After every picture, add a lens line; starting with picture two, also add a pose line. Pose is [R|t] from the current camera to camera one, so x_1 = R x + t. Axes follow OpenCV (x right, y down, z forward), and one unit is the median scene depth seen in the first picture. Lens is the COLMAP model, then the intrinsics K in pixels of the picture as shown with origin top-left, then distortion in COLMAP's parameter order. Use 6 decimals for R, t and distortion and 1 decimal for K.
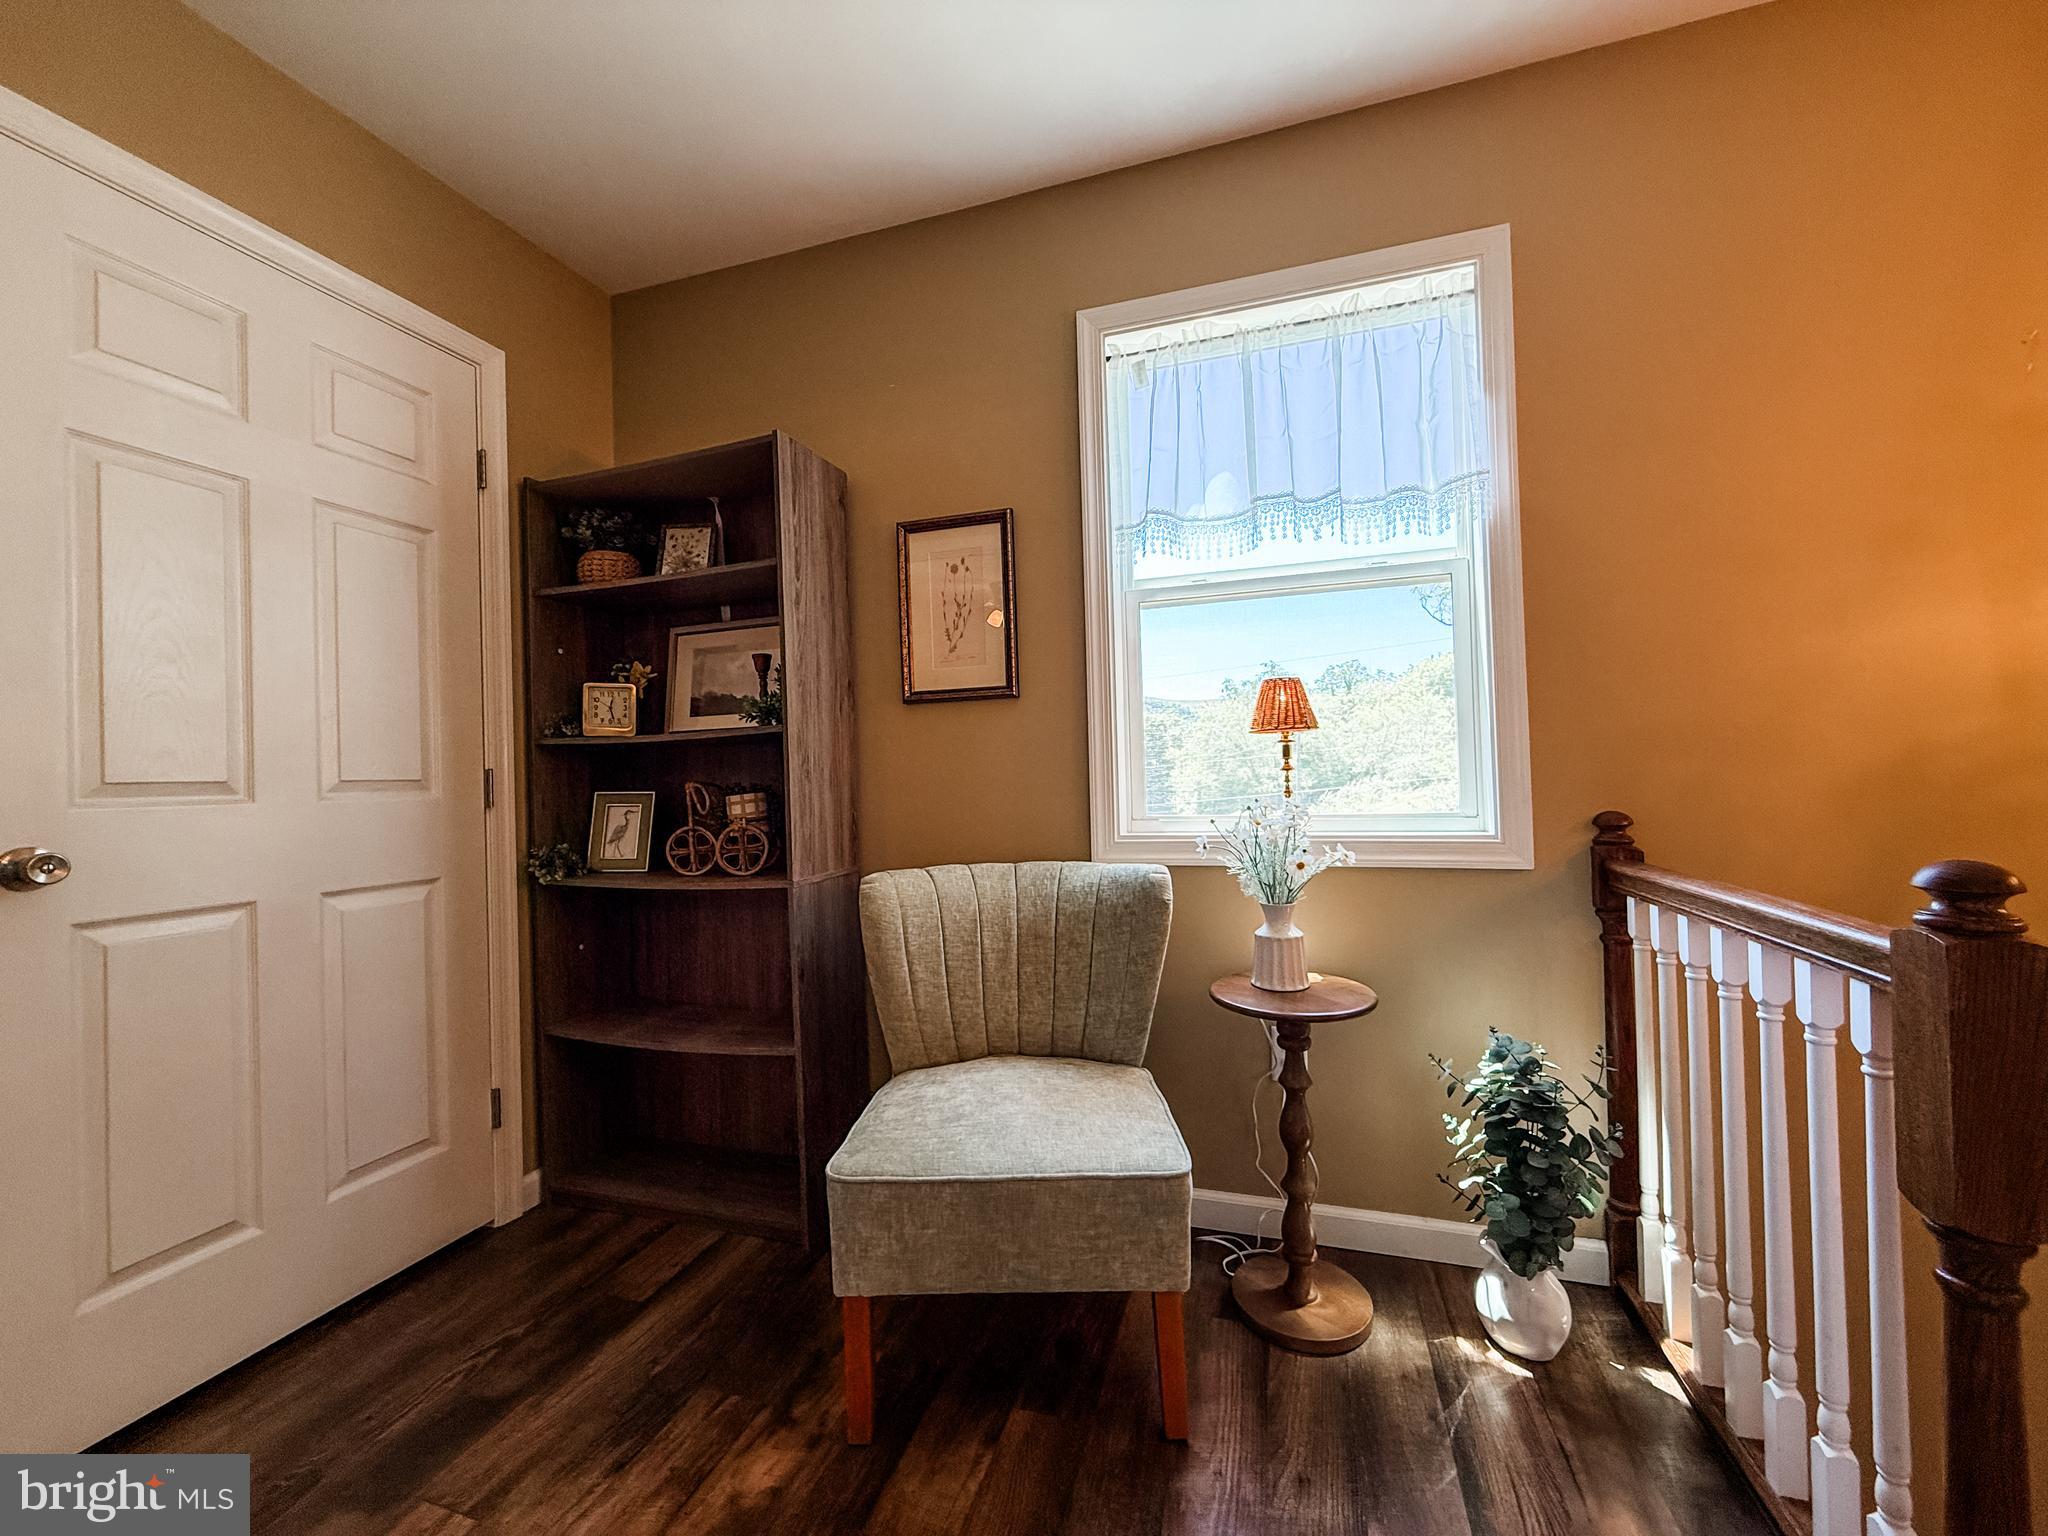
lens RADIAL K [[815.9, 0, 1019.9], [0, 815.9, 765.9], [0, 0, 1]] dist [0.000399, -0.000370]
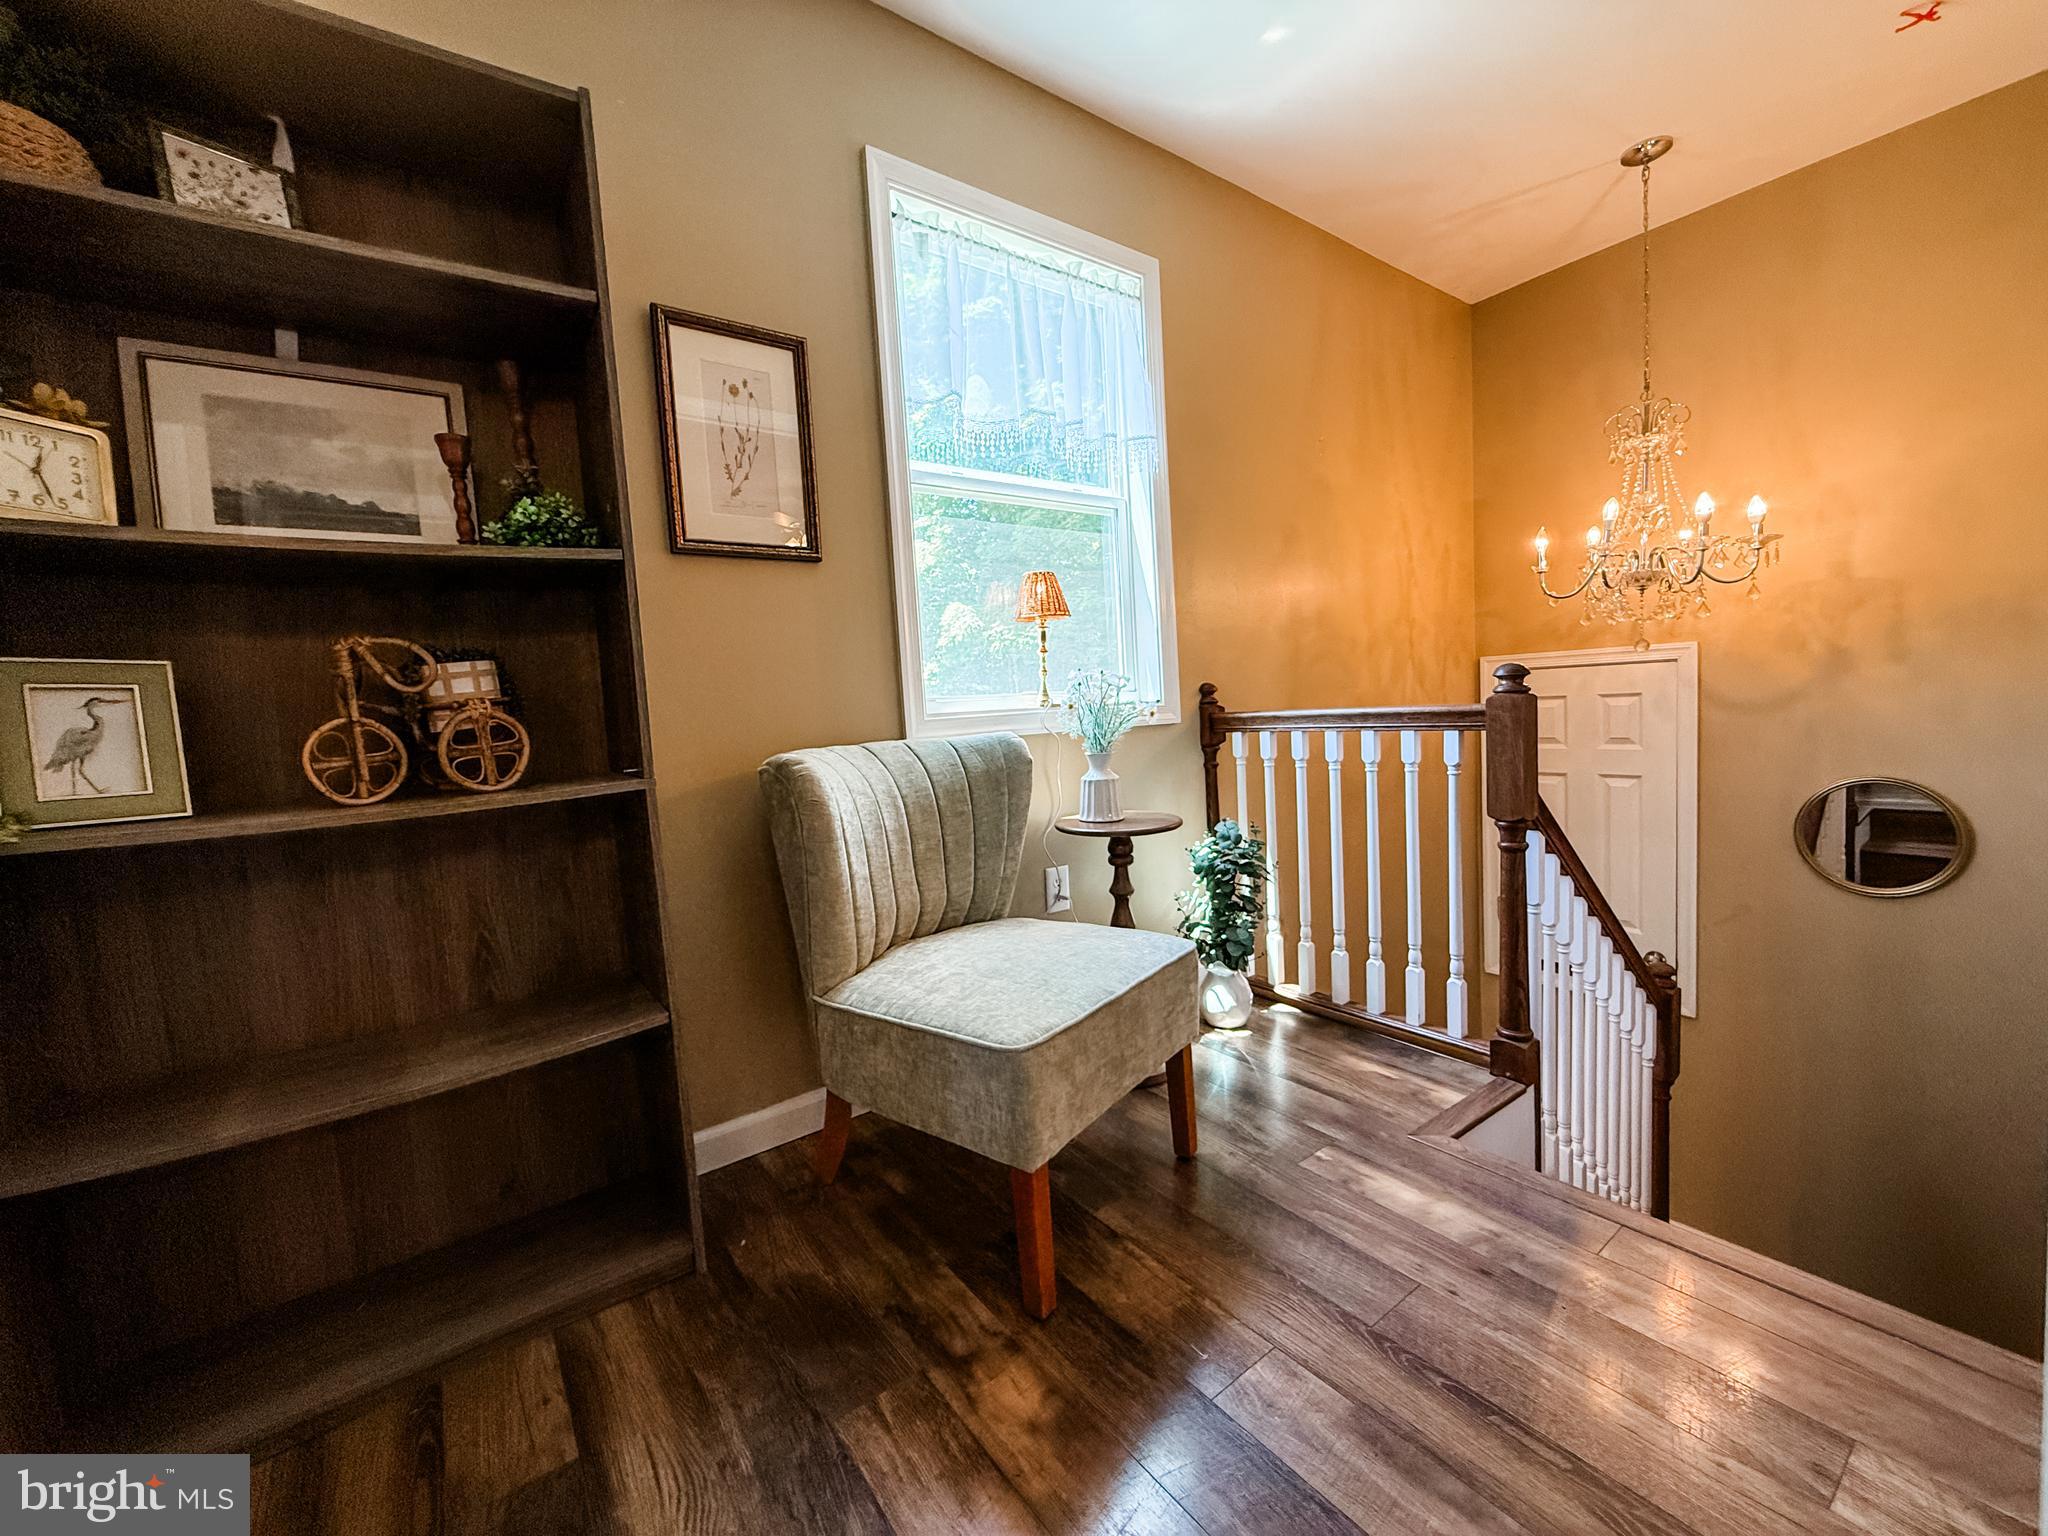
lens RADIAL K [[815.9, 0, 1019.9], [0, 815.9, 765.9], [0, 0, 1]] dist [0.000399, -0.000370]
pose [[0.587225, -0.065468, 0.806772, -0.601147], [0.031531, 0.997817, 0.058021, 0.091237], [-0.808809, -0.008633, 0.588007, 0.305924]]
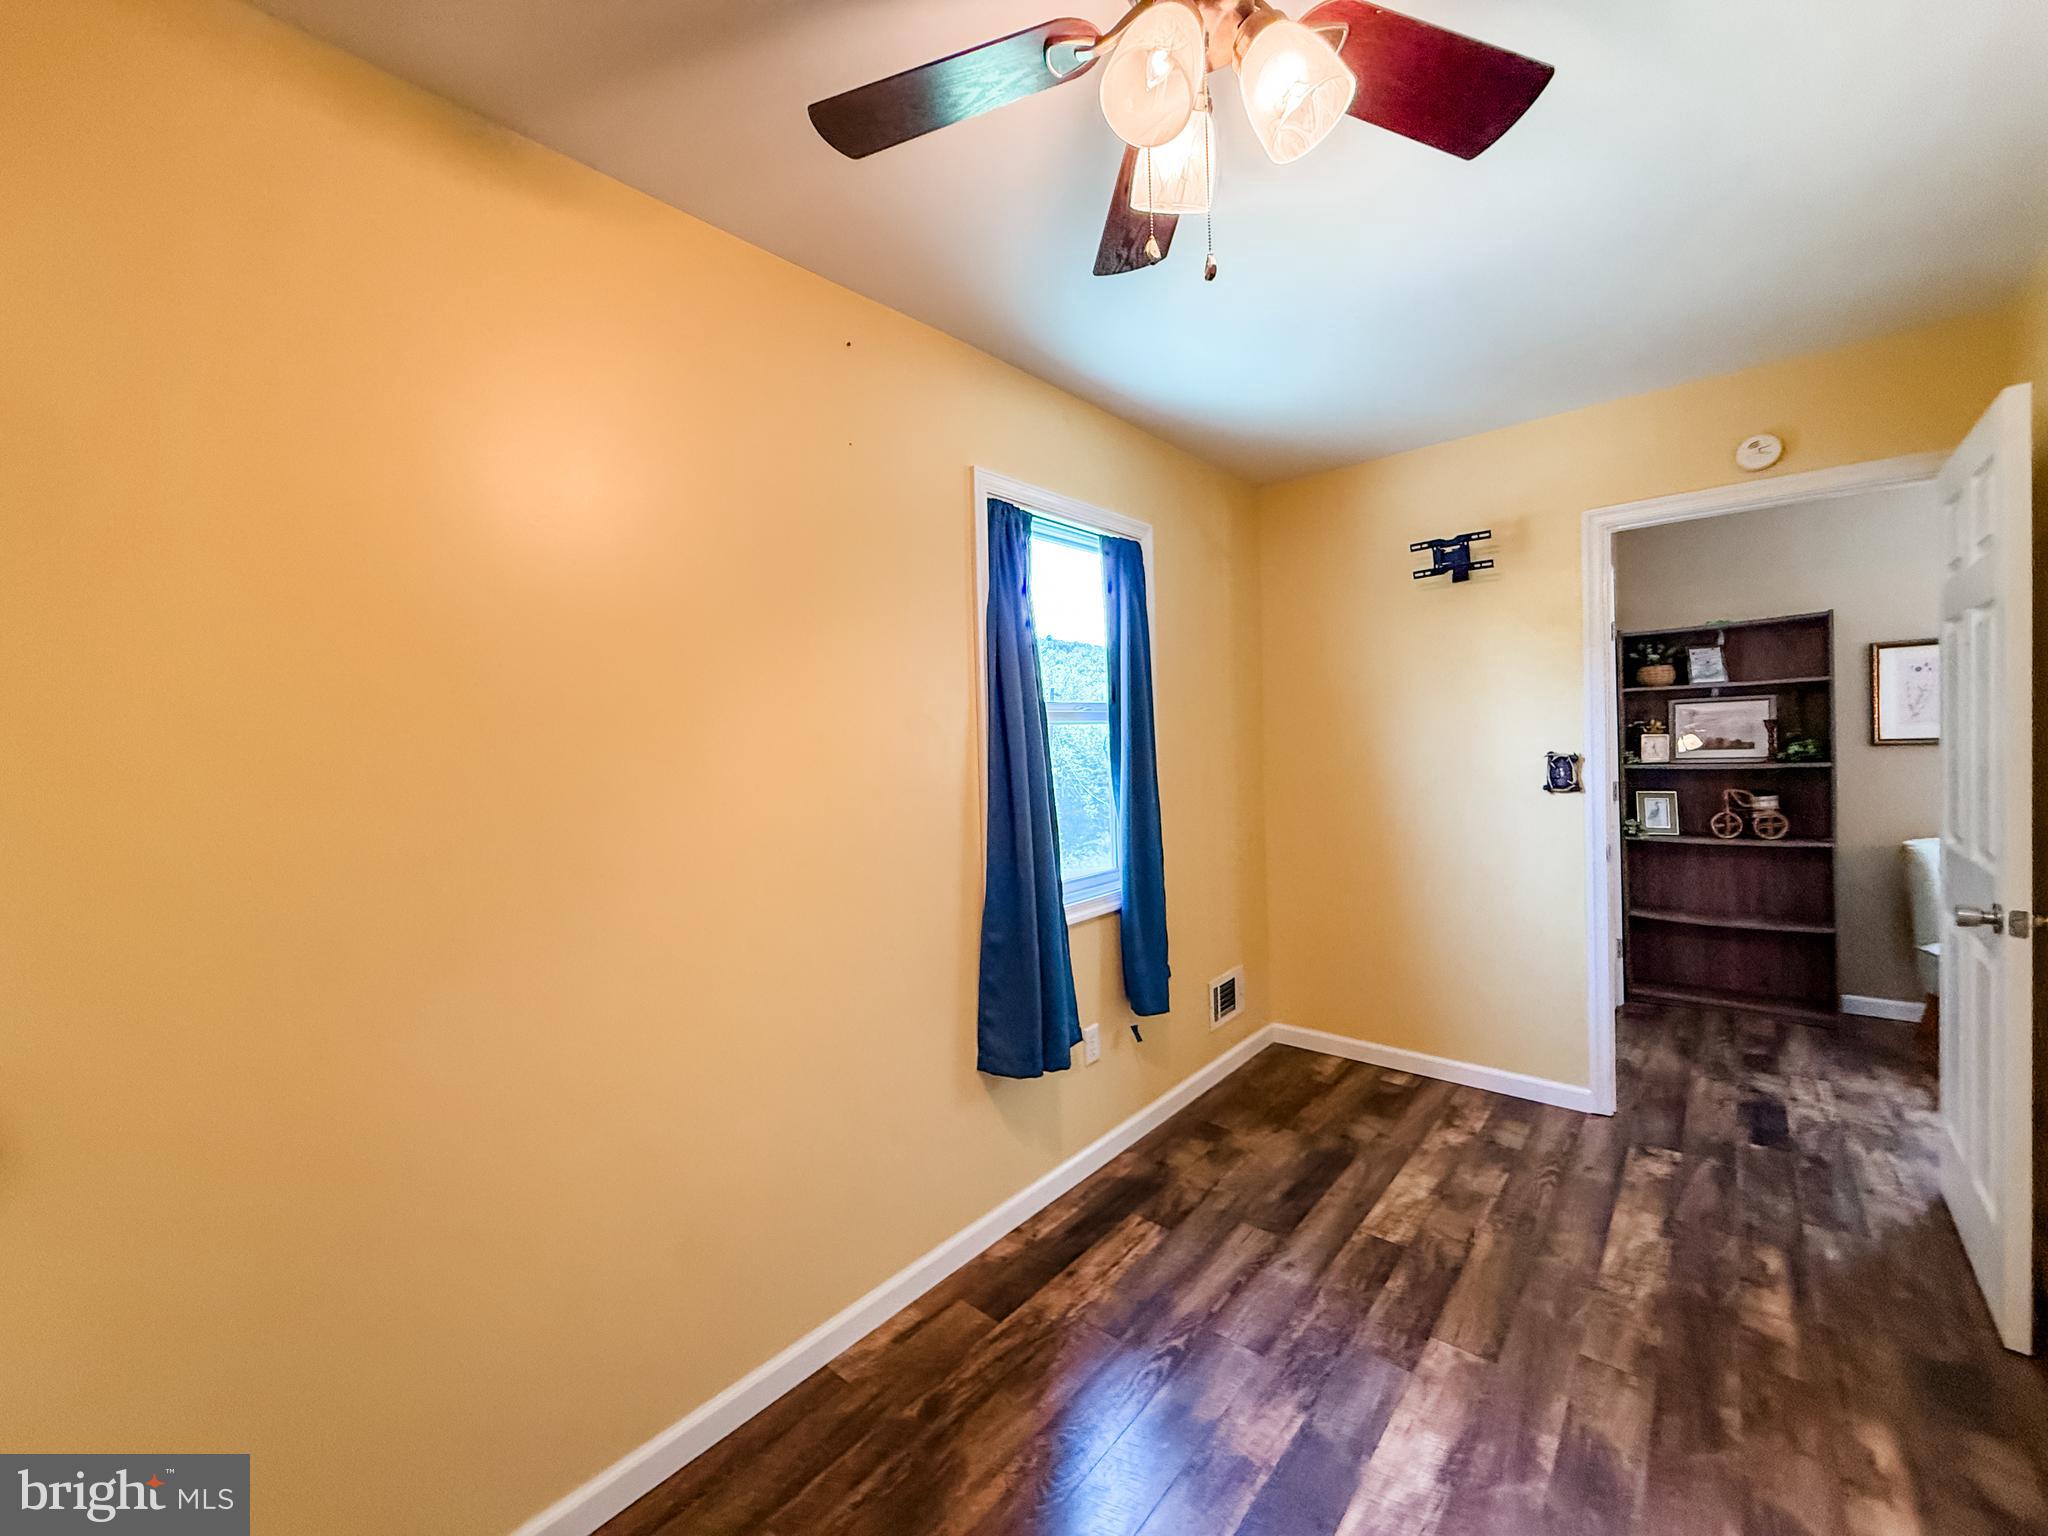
lens RADIAL K [[815.9, 0, 1019.9], [0, 815.9, 765.9], [0, 0, 1]] dist [0.000399, -0.000370]
pose [[0.921065, 0.005325, -0.389373, -1.200874], [0.011724, 0.999074, 0.041396, -0.132508], [0.389233, -0.042694, 0.920149, -1.398571]]
